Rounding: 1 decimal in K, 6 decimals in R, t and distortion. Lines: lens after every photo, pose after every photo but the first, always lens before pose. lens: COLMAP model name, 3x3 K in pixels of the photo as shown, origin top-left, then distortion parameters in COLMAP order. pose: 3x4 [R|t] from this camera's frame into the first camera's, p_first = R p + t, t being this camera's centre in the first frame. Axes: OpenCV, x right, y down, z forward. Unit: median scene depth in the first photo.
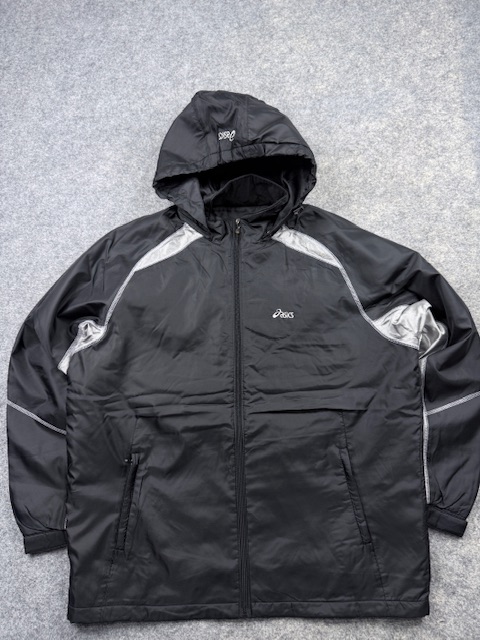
lens RADIAL K [[447.0, 0, 239.0], [0, 447.0, 340.0], [0, 0, 1]] dist [-0.000962, 0.002133]
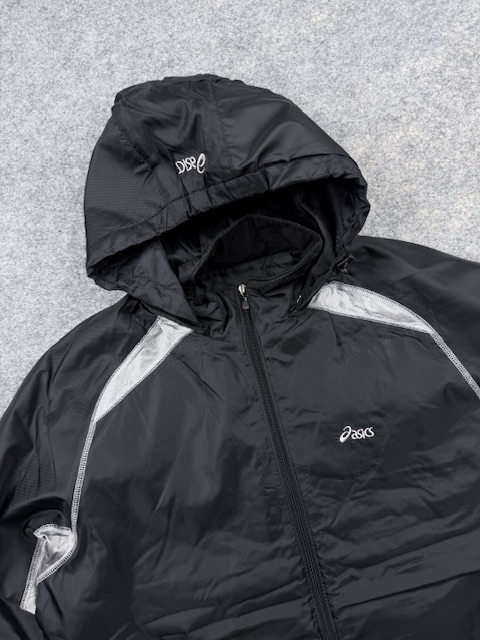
lens RADIAL K [[458.7, 0, 240.0], [0, 458.7, 320.0], [0, 0, 1]] dist [-0.003310, -0.006259]
pose [[0.970724, -0.239810, -0.013612, -0.007176], [0.239830, 0.964555, 0.110072, -0.307999], [-0.013267, -0.110114, 0.993830, 0.403863]]
